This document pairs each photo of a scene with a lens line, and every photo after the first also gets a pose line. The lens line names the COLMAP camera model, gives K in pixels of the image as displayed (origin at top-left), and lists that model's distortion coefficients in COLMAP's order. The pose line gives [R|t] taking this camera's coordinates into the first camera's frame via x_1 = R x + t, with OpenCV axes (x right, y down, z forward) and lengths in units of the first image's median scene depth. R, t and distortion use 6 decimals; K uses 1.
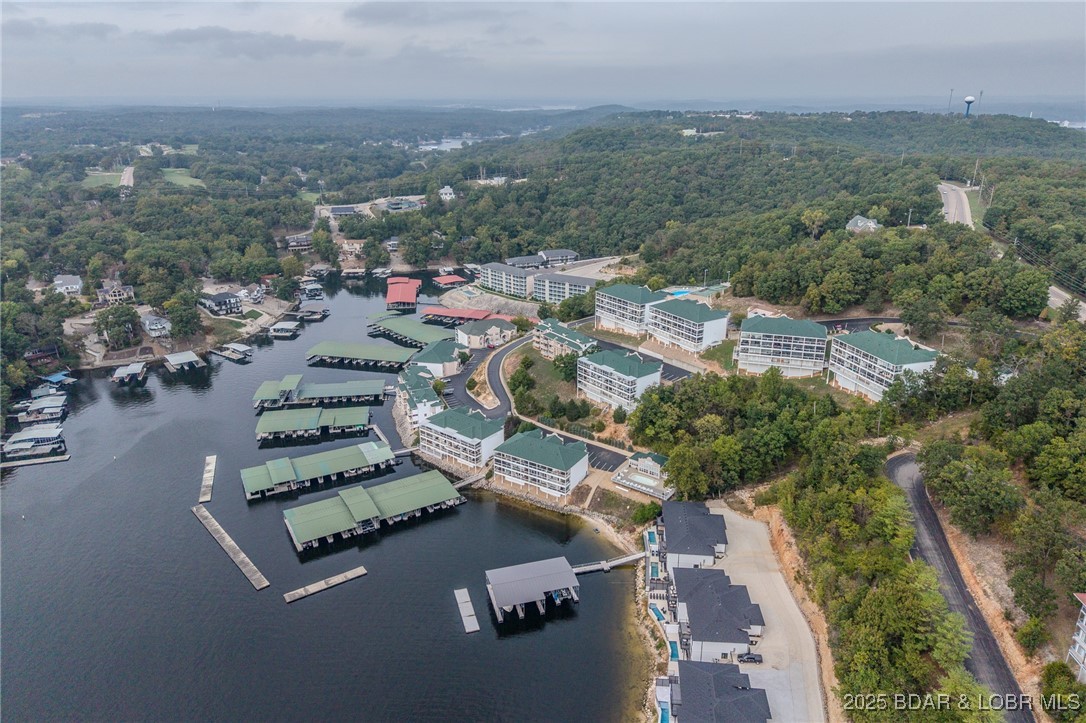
lens RADIAL K [[720.2, 0, 544.2], [0, 720.2, 353.7], [0, 0, 1]] dist [0.034024, -0.038689]
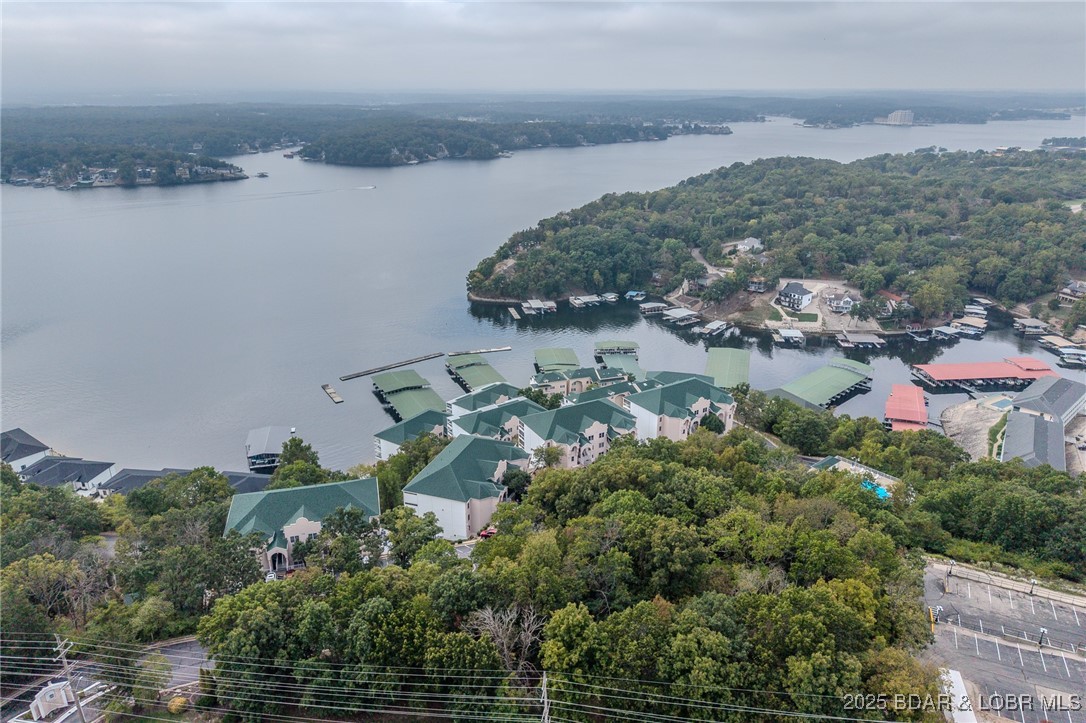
lens RADIAL K [[720.2, 0, 542.6], [0, 720.2, 357.7], [0, 0, 1]] dist [0.034024, -0.038689]
pose [[-0.041073, 0.351792, -0.935177, 0.880698], [-0.339292, 0.875438, 0.344222, -0.353301], [0.939784, 0.331437, 0.083403, 0.948962]]
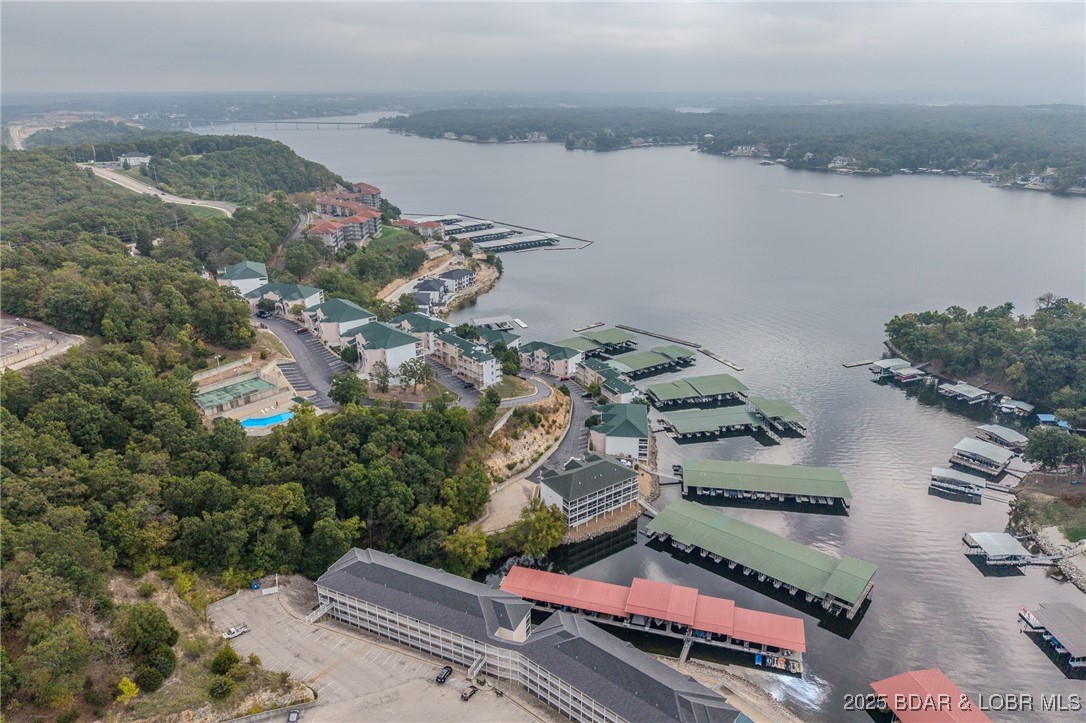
lens RADIAL K [[720.2, 0, 545.1], [0, 720.2, 356.5], [0, 0, 1]] dist [0.034024, -0.038689]
pose [[-0.995583, 0.034793, -0.087203, 0.010598], [-0.029430, 0.766341, 0.641760, -0.711999], [0.089156, 0.641492, -0.761932, 1.964114]]
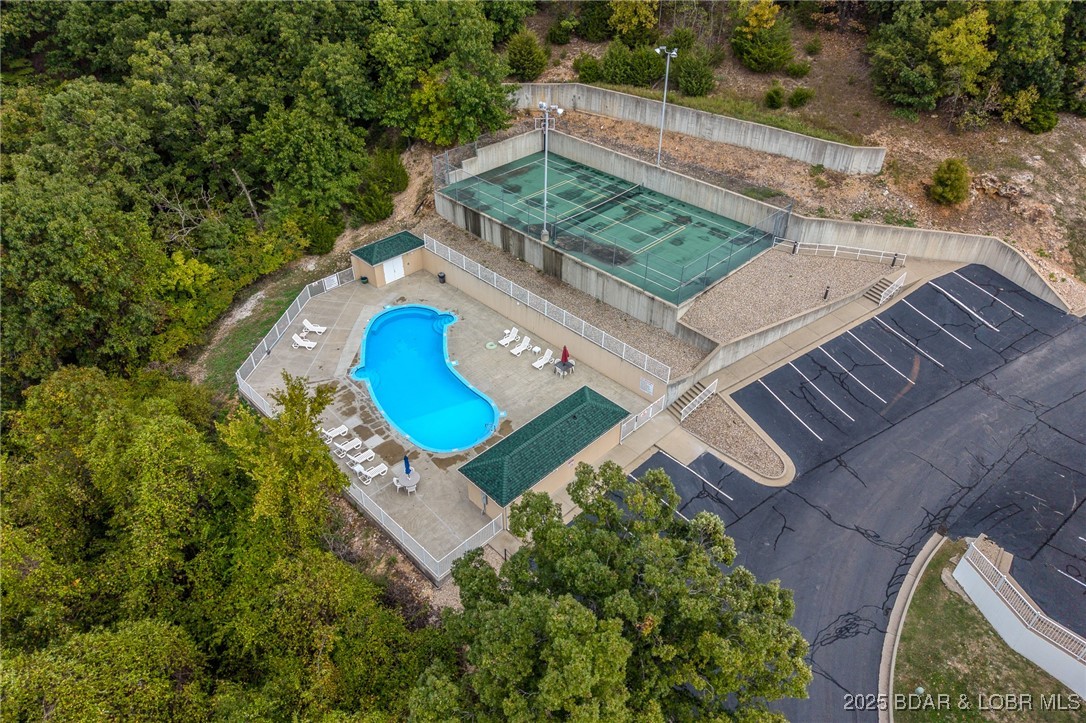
lens RADIAL K [[720.2, 0, 543.8], [0, 720.2, 359.7], [0, 0, 1]] dist [0.034024, -0.038689]
pose [[-0.023579, -0.599039, 0.800373, 0.119759], [0.332977, 0.750177, 0.571280, -0.202817], [-0.942640, 0.279976, 0.181778, 1.286056]]
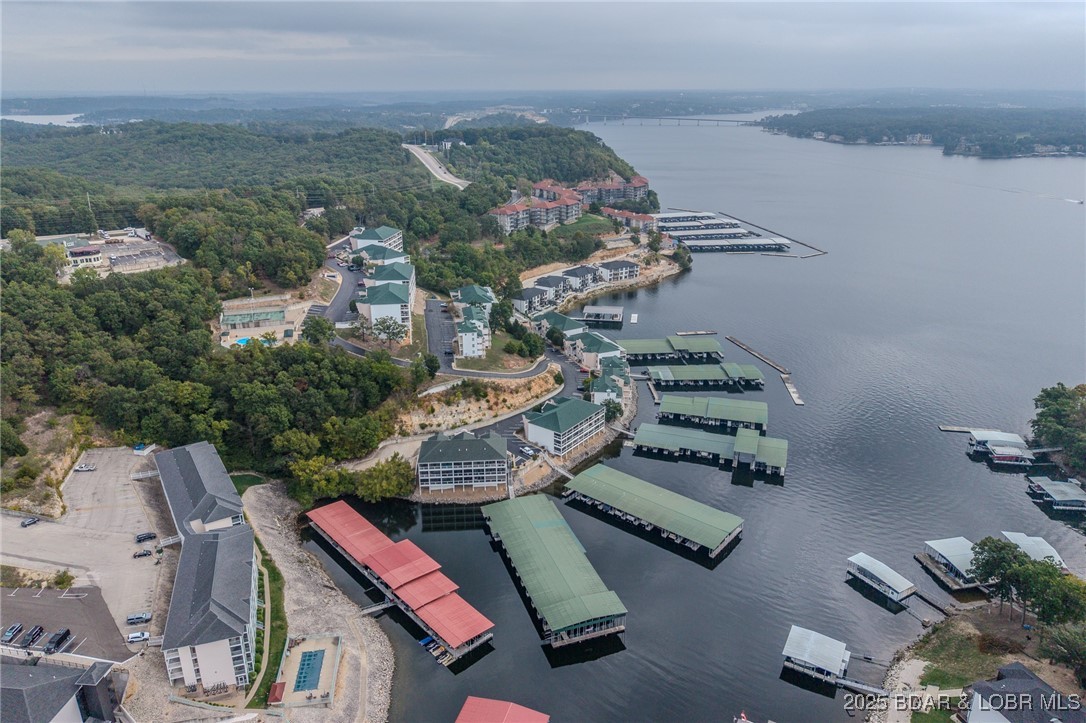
lens RADIAL K [[720.2, 0, 543.5], [0, 720.2, 360.2], [0, 0, 1]] dist [0.034024, -0.038689]
pose [[-0.899864, -0.152775, 0.408539, -0.553494], [0.148207, 0.773822, 0.615820, -0.678058], [-0.410218, 0.614703, -0.673692, 1.902733]]
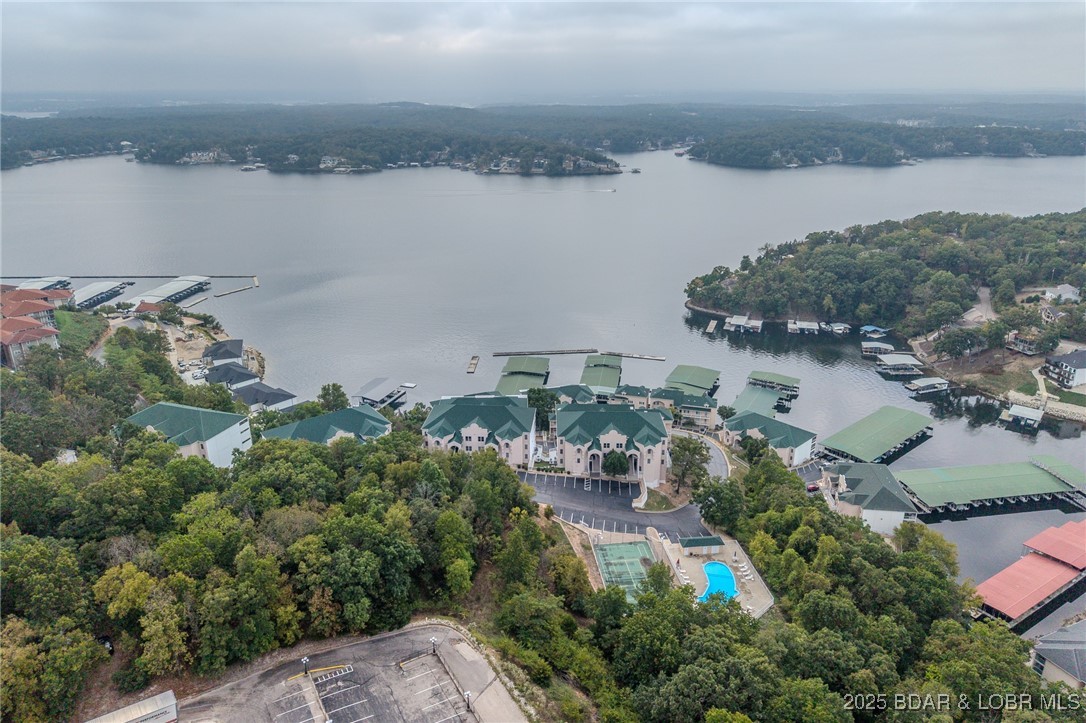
lens RADIAL K [[720.2, 0, 541.0], [0, 720.2, 353.4], [0, 0, 1]] dist [0.034024, -0.038689]
pose [[-0.593712, 0.280363, -0.754257, 0.713572], [-0.268167, 0.814819, 0.513961, -0.506602], [0.758678, 0.507412, -0.408584, 1.377931]]
